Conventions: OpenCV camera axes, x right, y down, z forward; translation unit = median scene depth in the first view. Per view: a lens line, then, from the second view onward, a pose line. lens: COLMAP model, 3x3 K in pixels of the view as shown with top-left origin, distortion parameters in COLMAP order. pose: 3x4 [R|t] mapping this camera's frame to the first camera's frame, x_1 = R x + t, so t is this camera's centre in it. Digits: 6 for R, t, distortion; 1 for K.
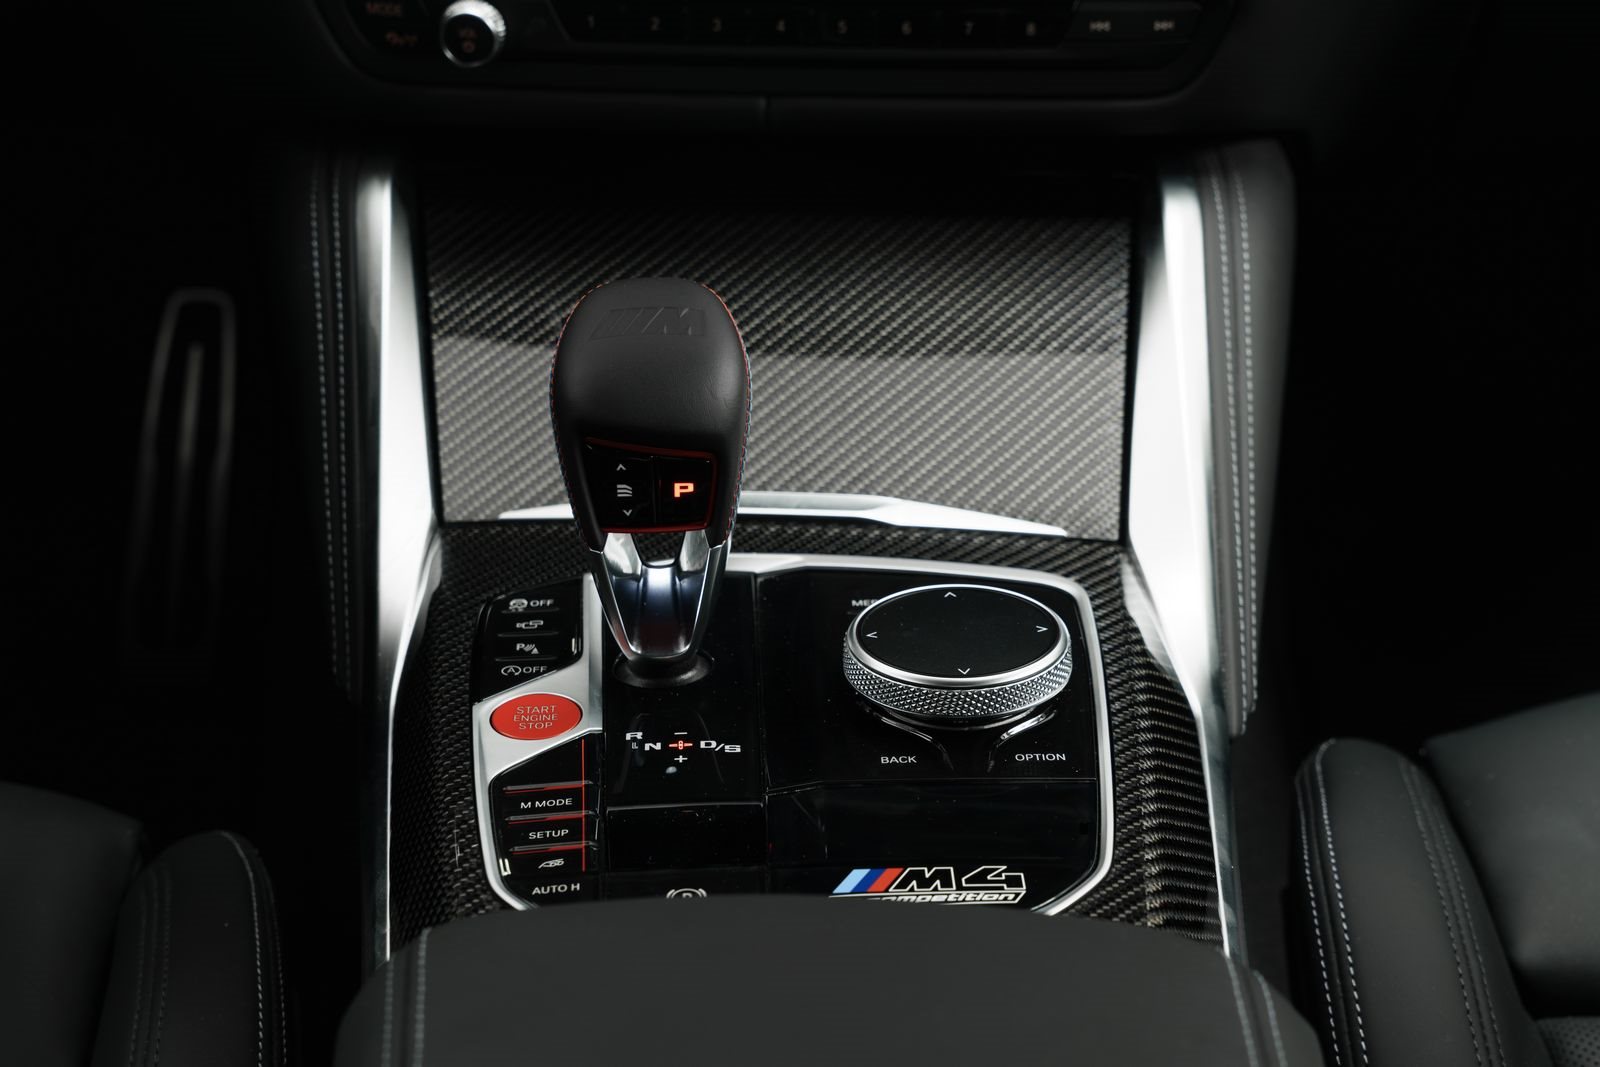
lens RADIAL K [[3292.8, 0, 828.9], [0, 3292.8, 534.4], [0, 0, 1]] dist [0.052093, 0.085305]
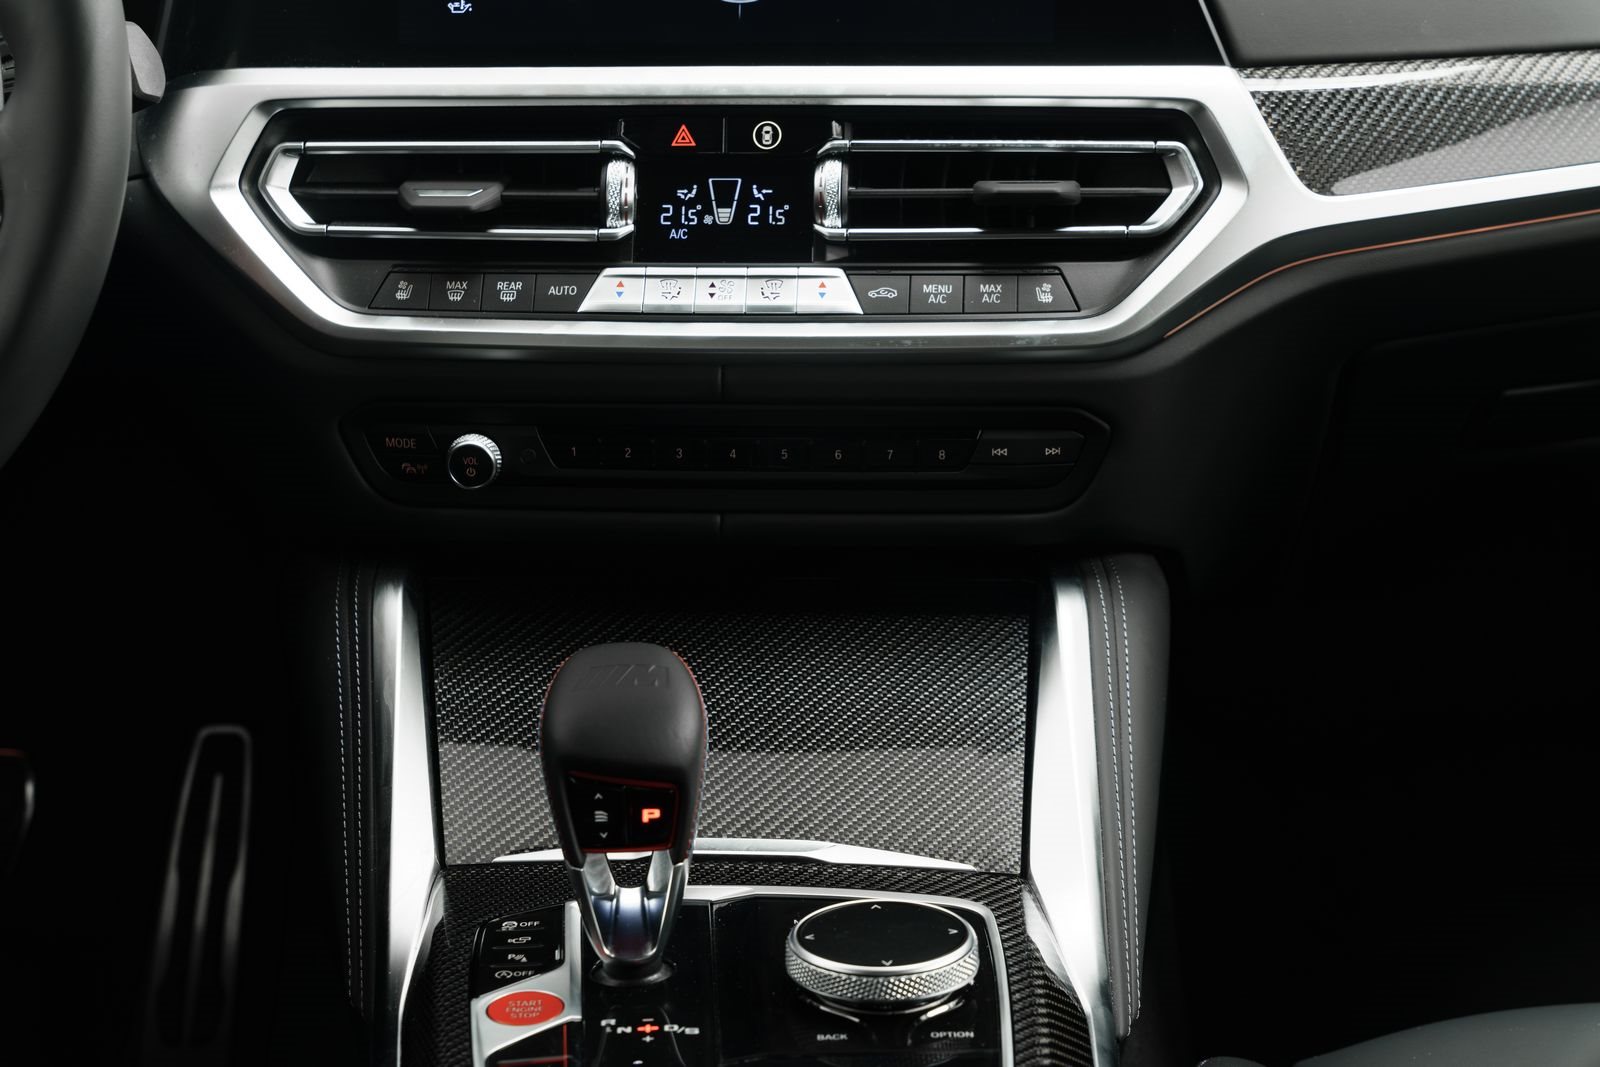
lens RADIAL K [[3154.3, 0, 823.8], [0, 3154.3, 537.4], [0, 0, 1]] dist [0.035921, 0.159846]
pose [[0.999914, -0.004994, 0.012096, 0.004726], [0.006955, 0.985772, -0.167943, 0.073081], [-0.011085, 0.168013, 0.985723, -0.131143]]
